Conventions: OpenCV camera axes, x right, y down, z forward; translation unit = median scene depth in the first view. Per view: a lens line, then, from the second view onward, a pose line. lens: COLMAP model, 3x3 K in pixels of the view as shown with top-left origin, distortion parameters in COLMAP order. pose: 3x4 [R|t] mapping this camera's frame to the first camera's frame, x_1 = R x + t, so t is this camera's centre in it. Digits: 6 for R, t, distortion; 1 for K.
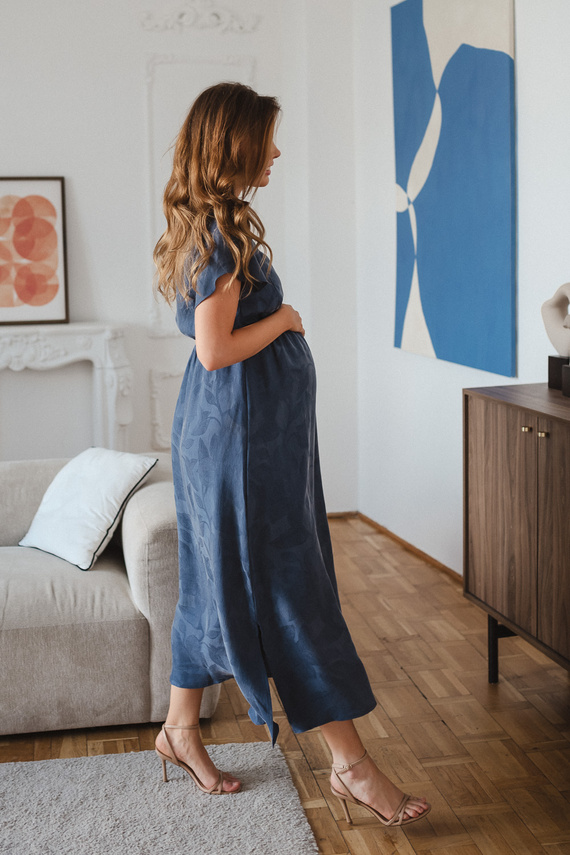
lens RADIAL K [[1045.7, 0, 235.0], [0, 1045.7, 371.9], [0, 0, 1]] dist [-0.122128, -0.007218]
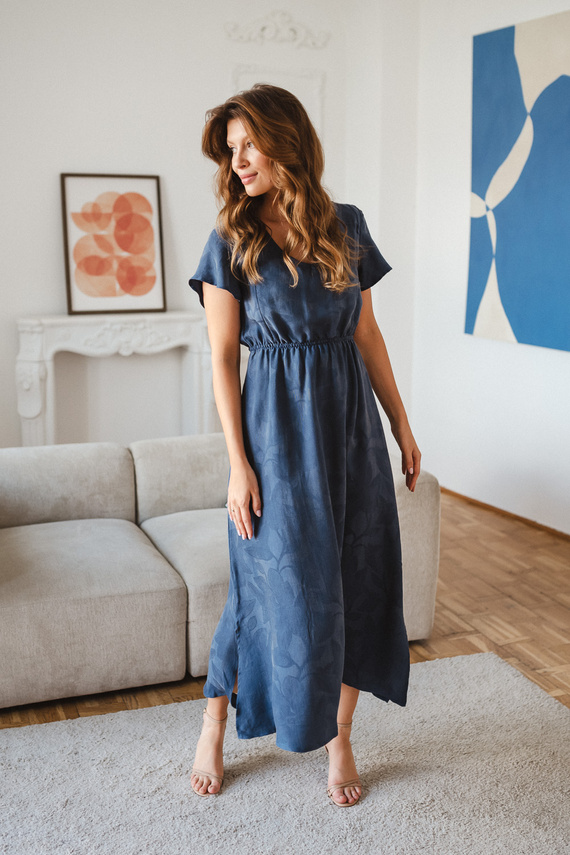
lens RADIAL K [[994.7, 0, 285.0], [0, 994.7, 427.5], [0, 0, 1]] dist [-0.040494, -0.021287]
pose [[0.977798, -0.021549, 0.208441, -0.259393], [0.007186, 0.997562, 0.069420, 0.003035], [-0.209429, -0.066381, 0.975568, -0.054427]]
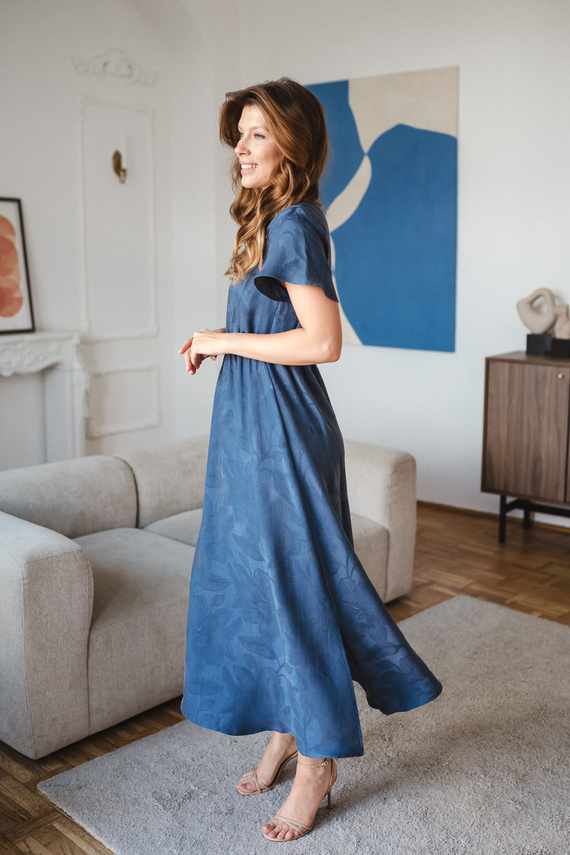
lens RADIAL K [[913.6, 0, 296.2], [0, 913.6, 425.8], [0, 0, 1]] dist [-0.083329, 0.019647]
pose [[0.785944, -0.091940, 0.611424, -0.545345], [0.062835, 0.995640, 0.068945, 0.004164], [-0.615096, -0.015768, 0.788294, 0.062183]]
